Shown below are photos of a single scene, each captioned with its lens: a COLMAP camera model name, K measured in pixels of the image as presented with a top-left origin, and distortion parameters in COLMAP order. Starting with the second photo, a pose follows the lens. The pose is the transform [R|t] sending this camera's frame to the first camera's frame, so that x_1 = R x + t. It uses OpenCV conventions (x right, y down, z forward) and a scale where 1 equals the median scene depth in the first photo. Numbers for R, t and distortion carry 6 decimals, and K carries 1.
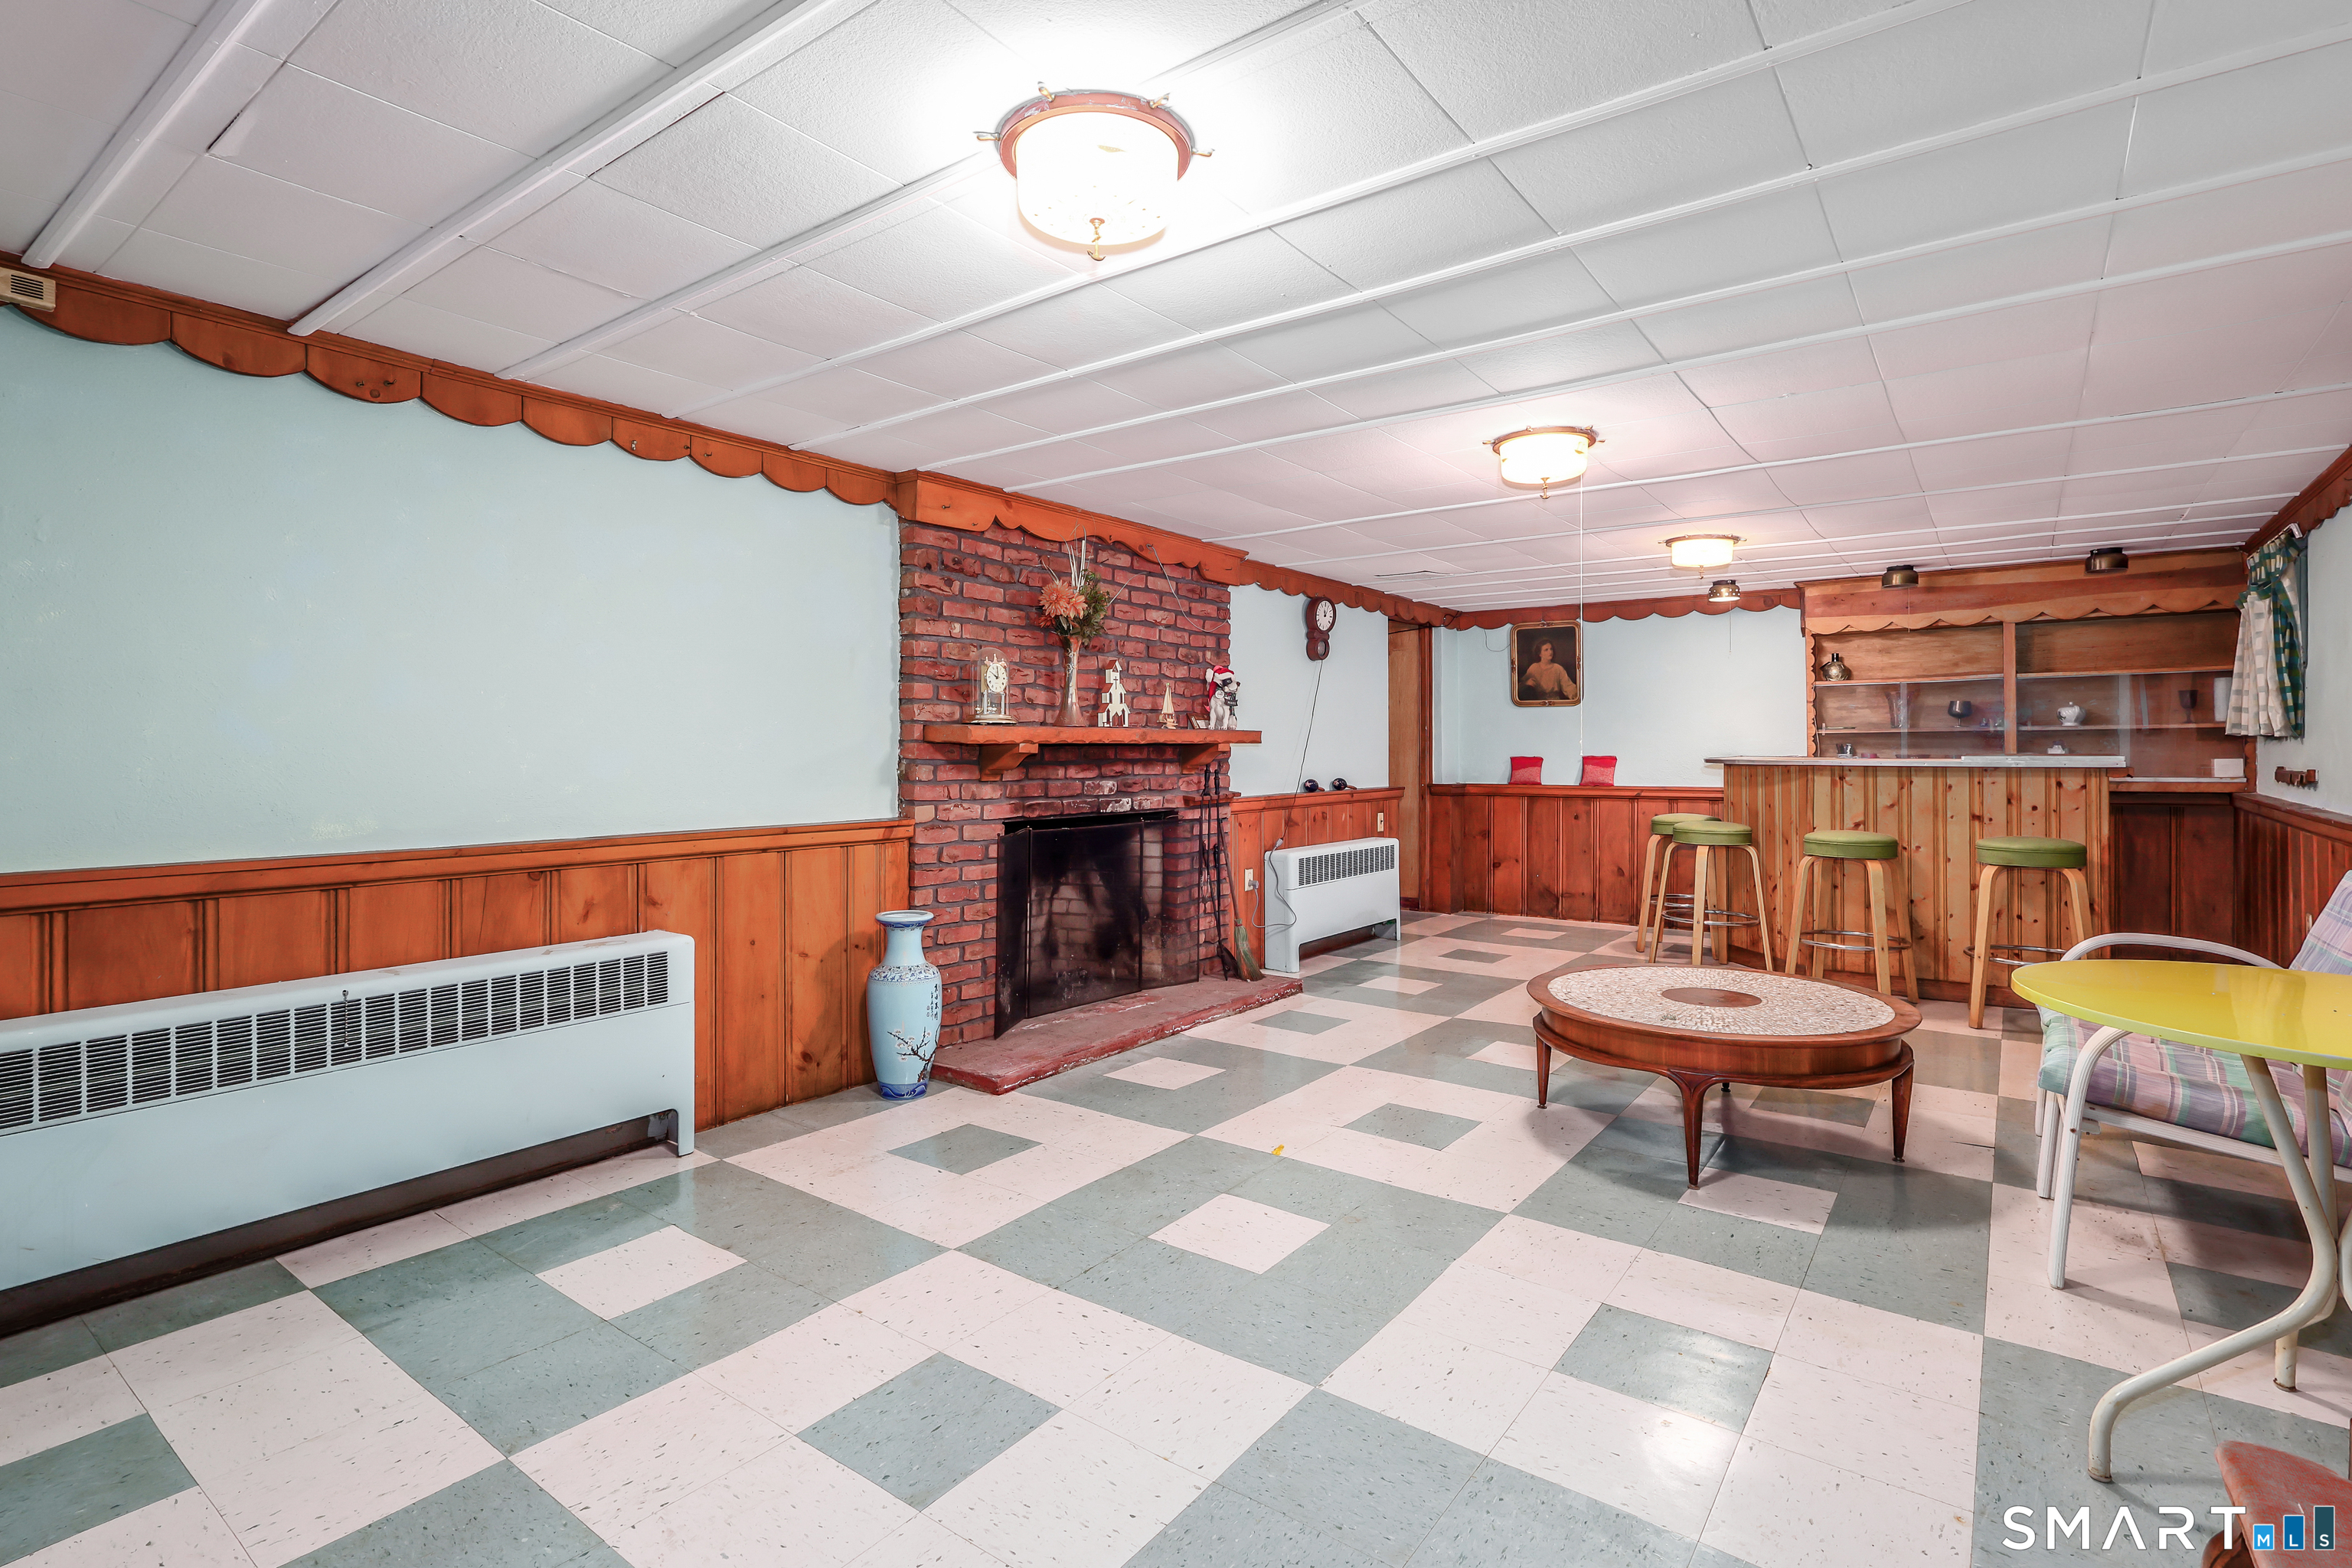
lens RADIAL K [[1128.1, 0, 1178.6], [0, 1128.1, 751.7], [0, 0, 1]] dist [0.000608, 0.000338]
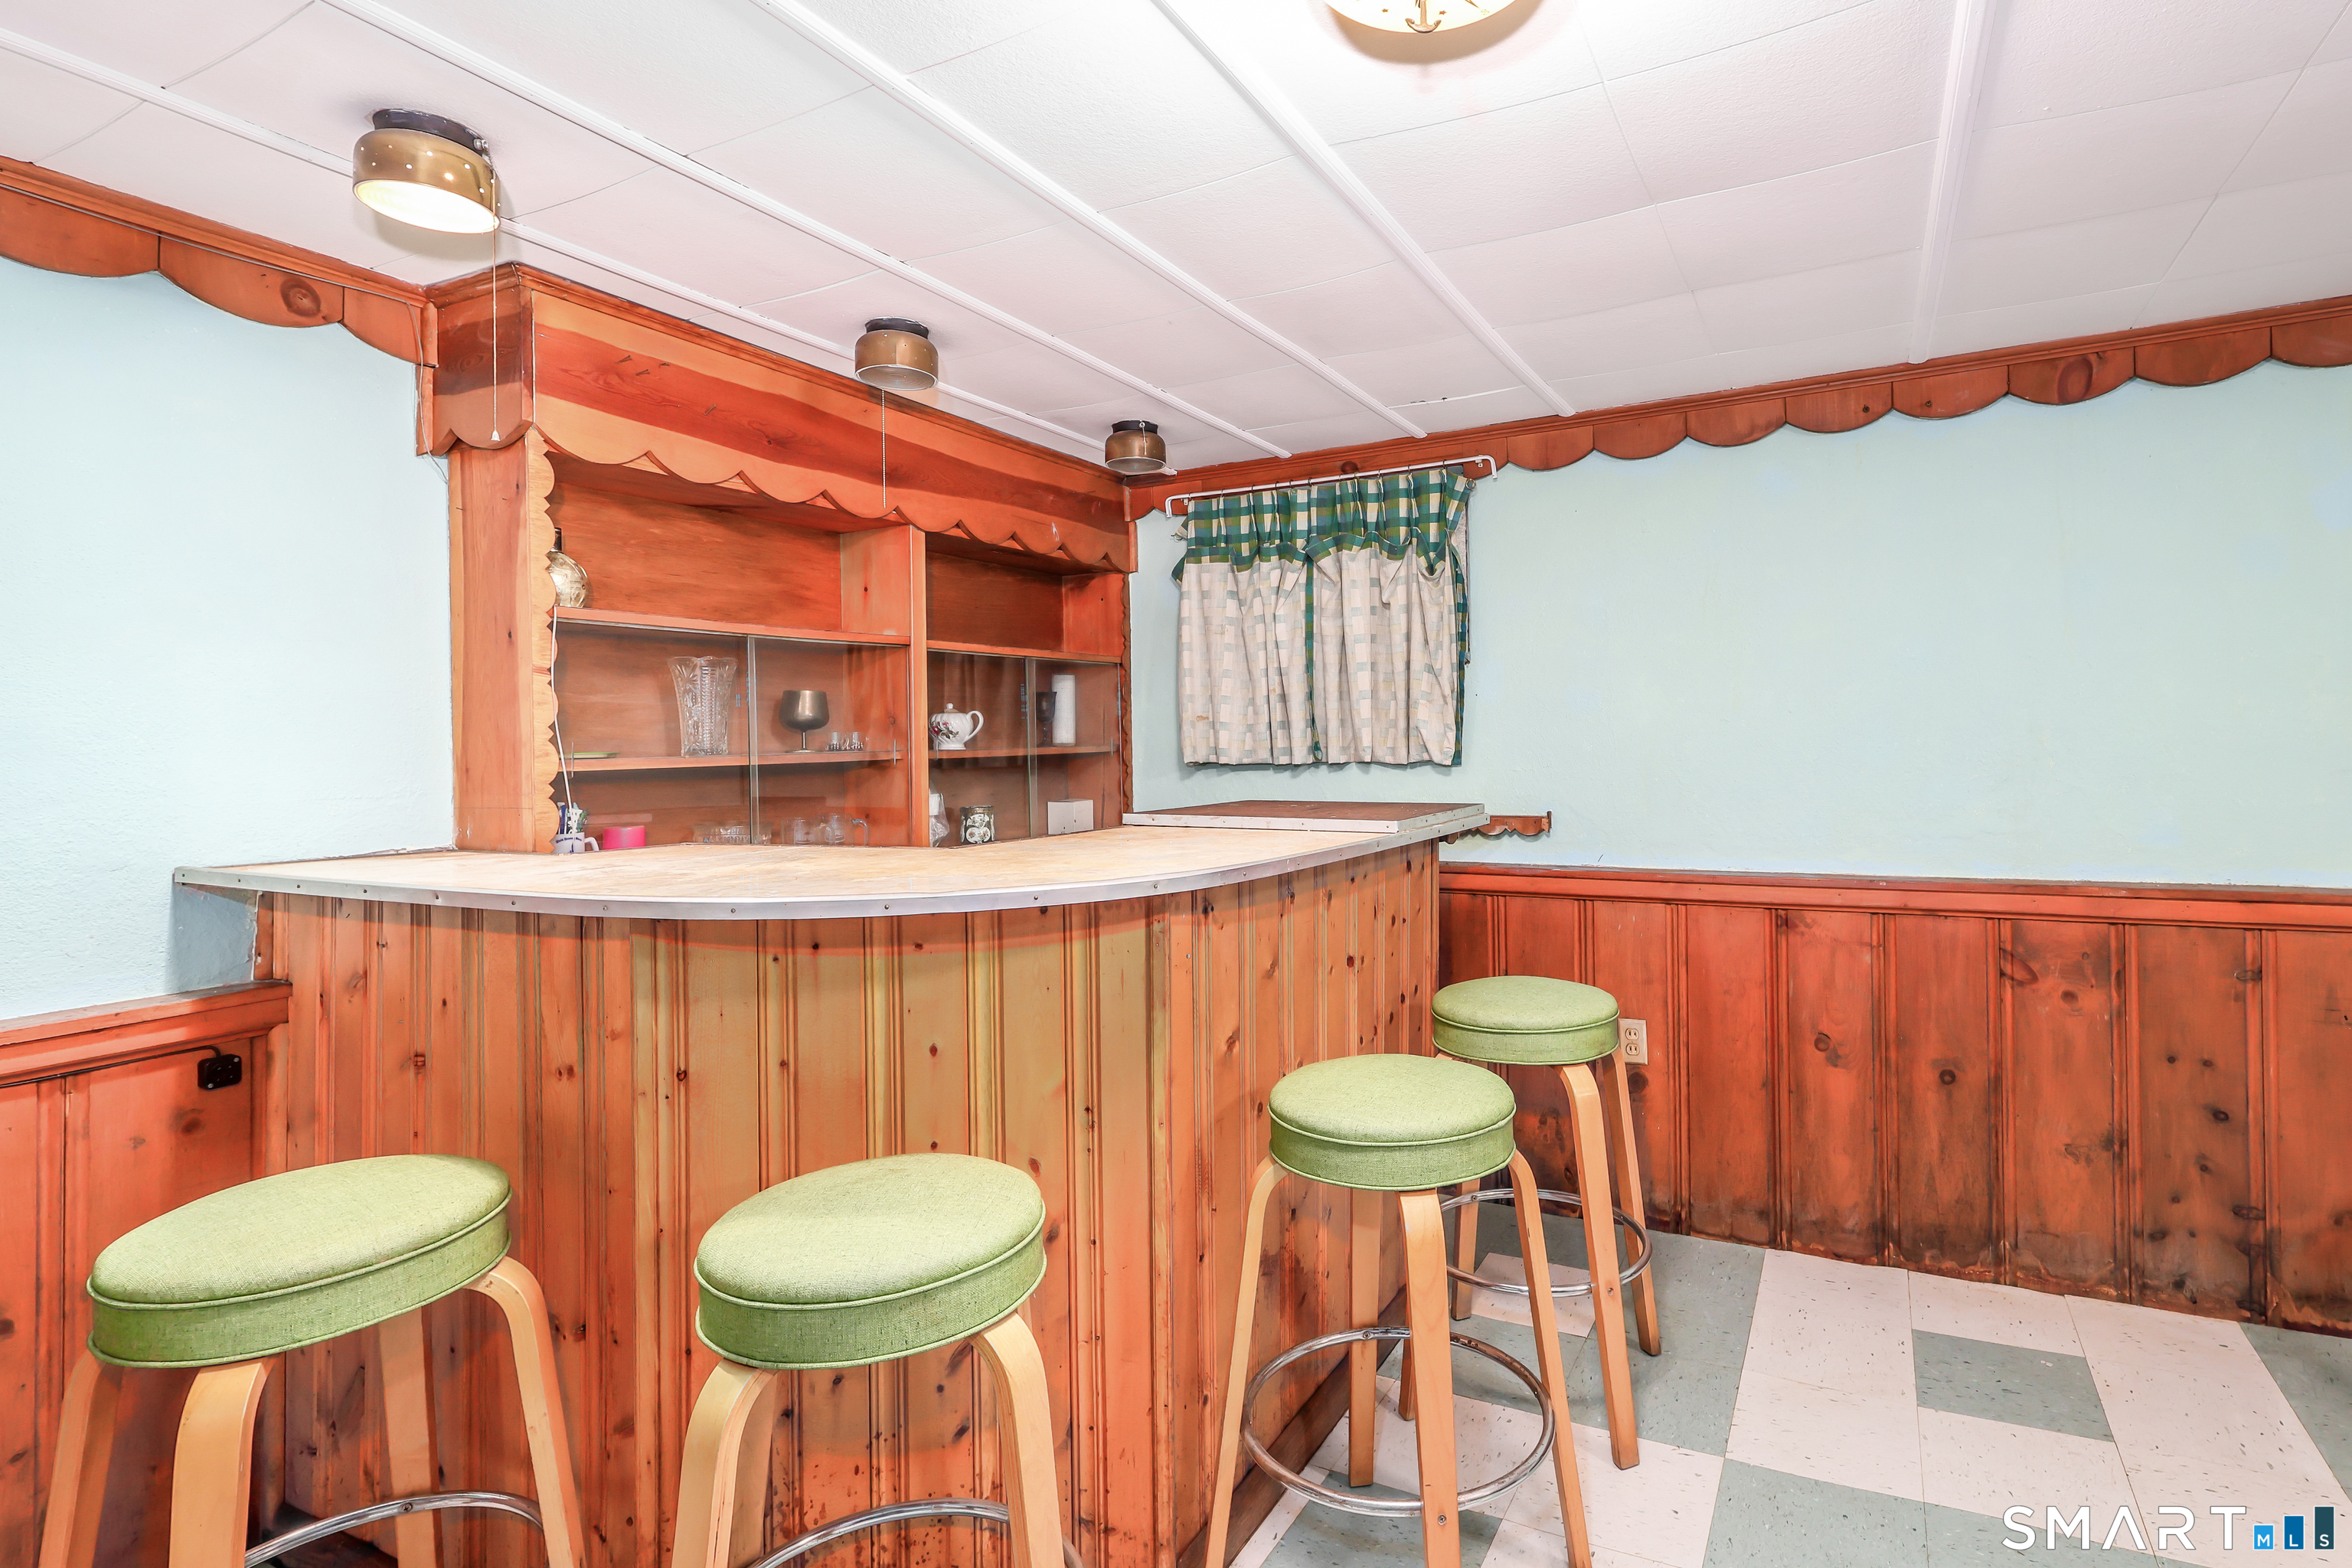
lens RADIAL K [[1163.3, 0, 1266.5], [0, 1163.3, 695.2], [0, 0, 1]] dist [-0.002285, 0.000187]
pose [[-0.165004, 0.052892, 0.984874, 0.246381], [0.022604, 0.998502, -0.049837, -0.018428], [-0.986034, 0.014039, -0.165952, 0.978951]]
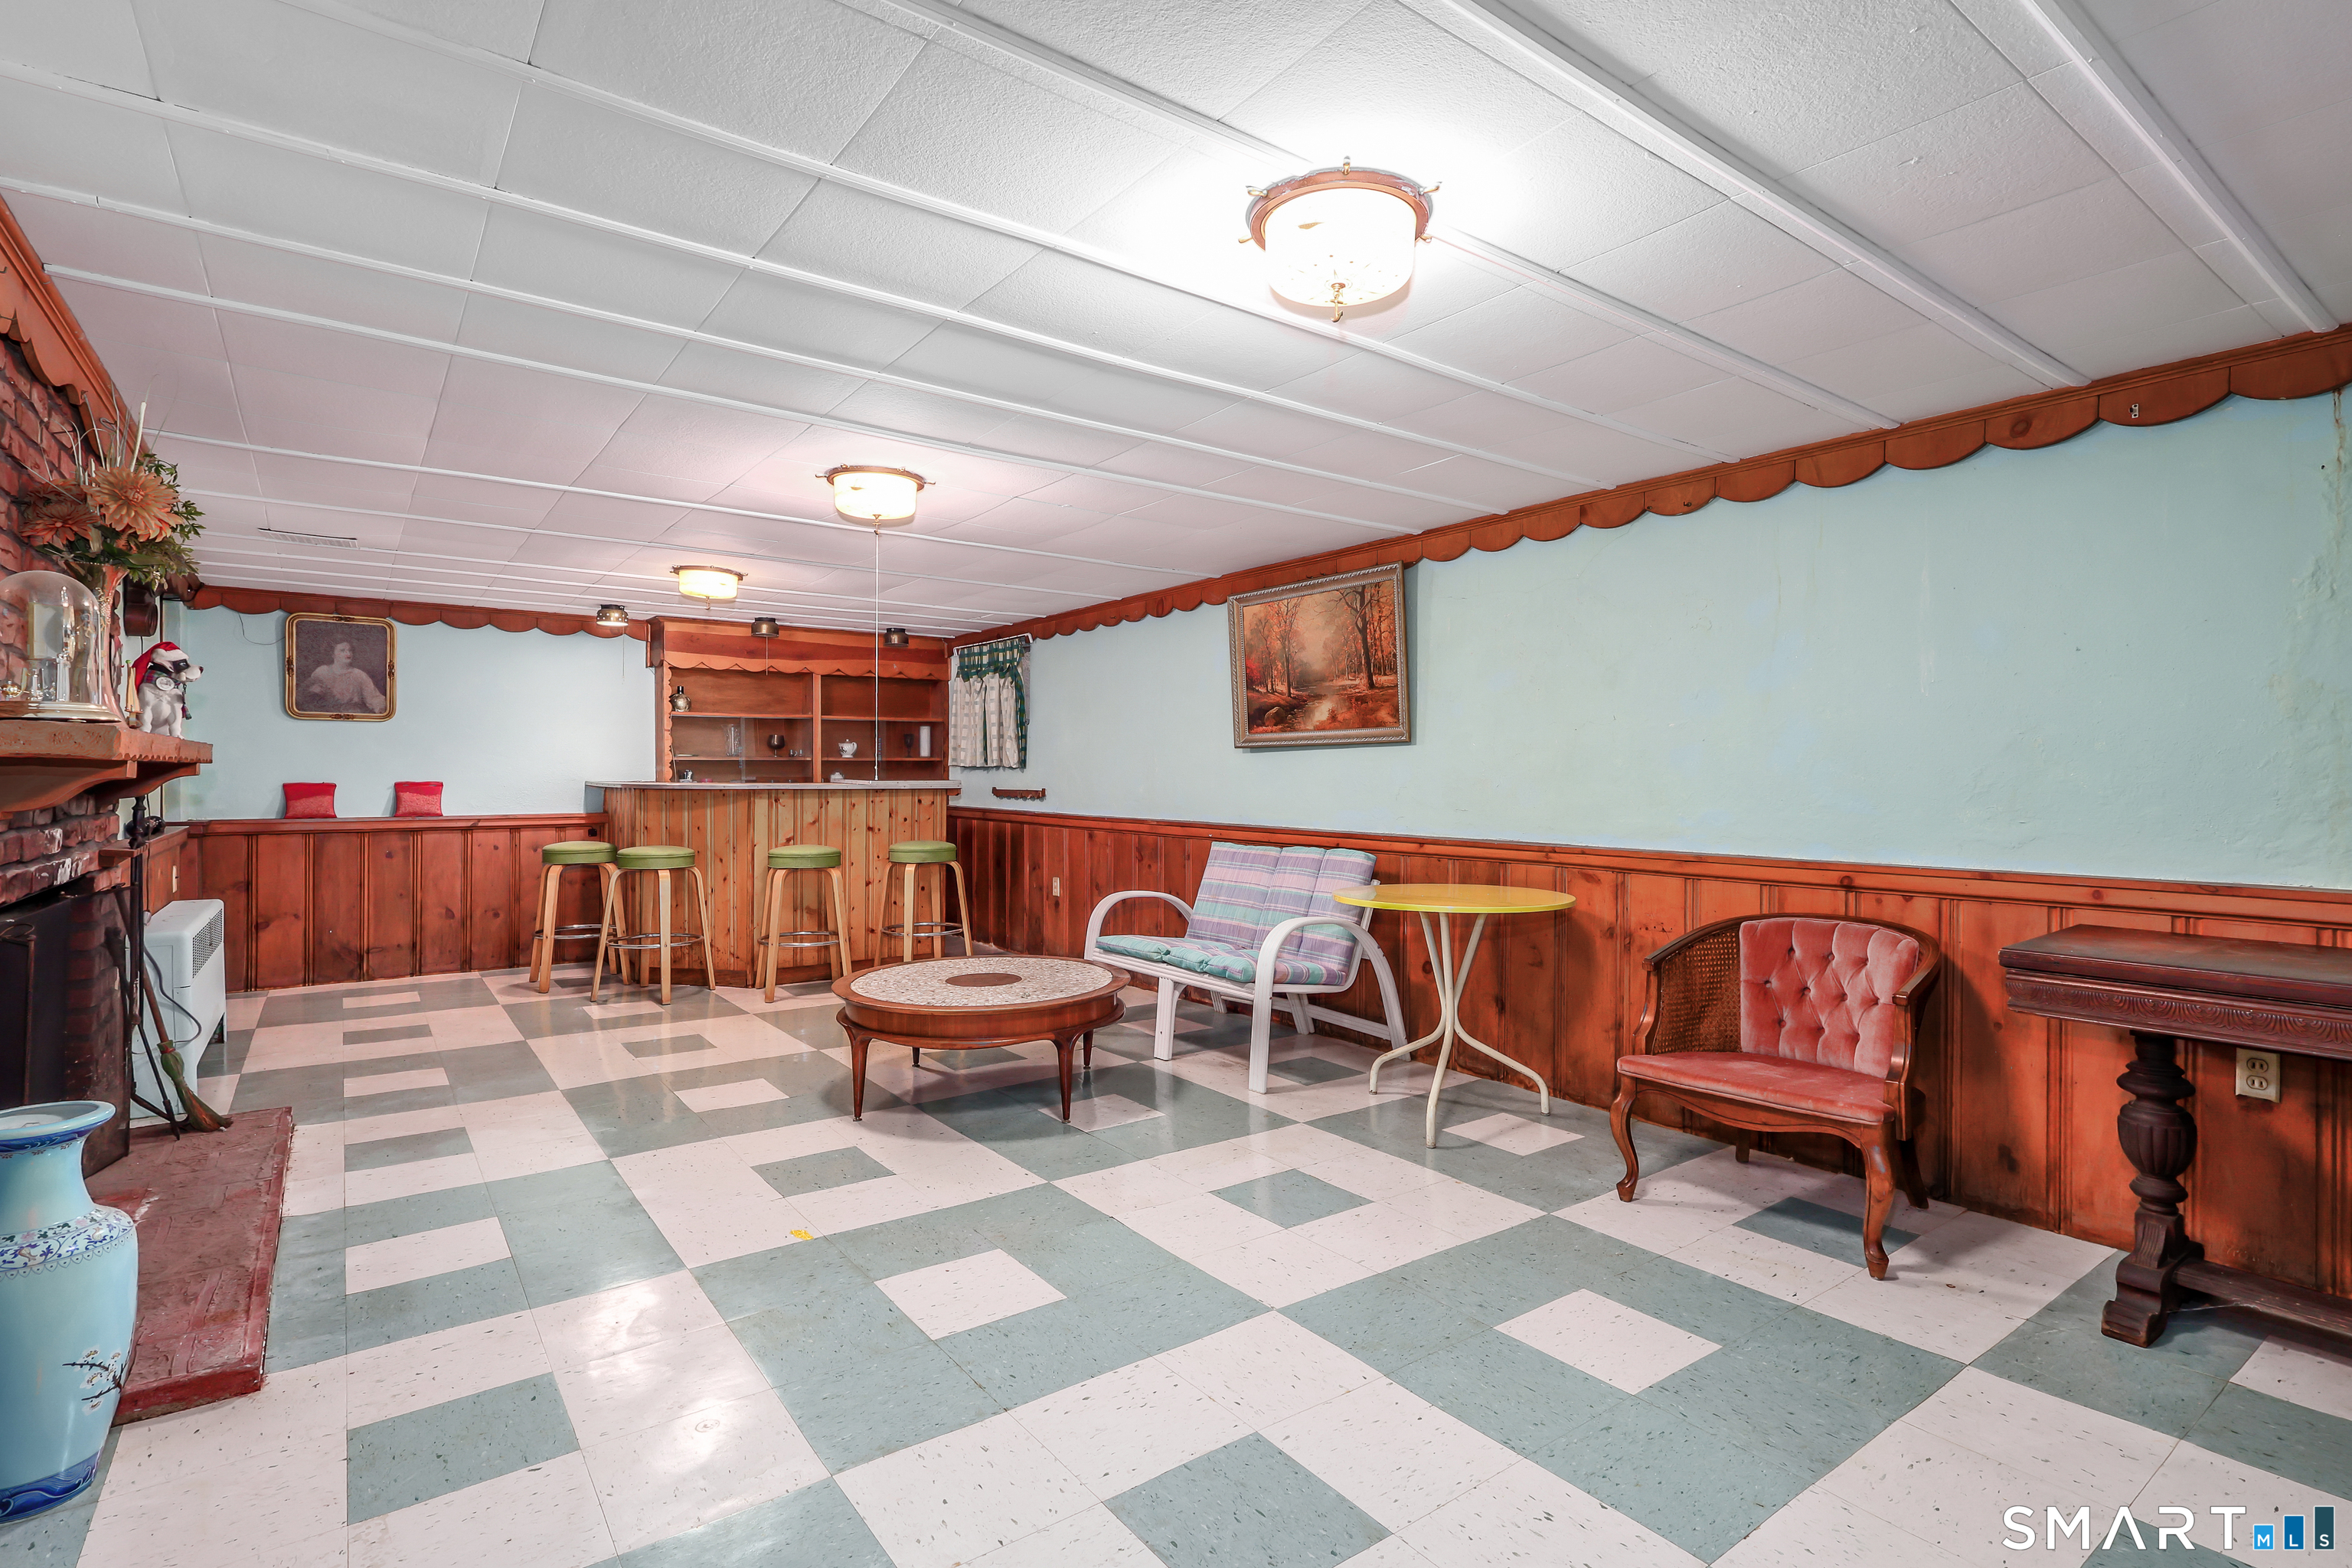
lens RADIAL K [[1131.6, 0, 1176.0], [0, 1131.6, 784.0], [0, 0, 1]] dist [-0.002078, 0.000763]
pose [[0.289276, -0.004792, 0.957234, -0.370967], [-0.000928, 0.999986, 0.005286, 0.000473], [-0.957245, -0.002417, 0.289268, 0.266423]]
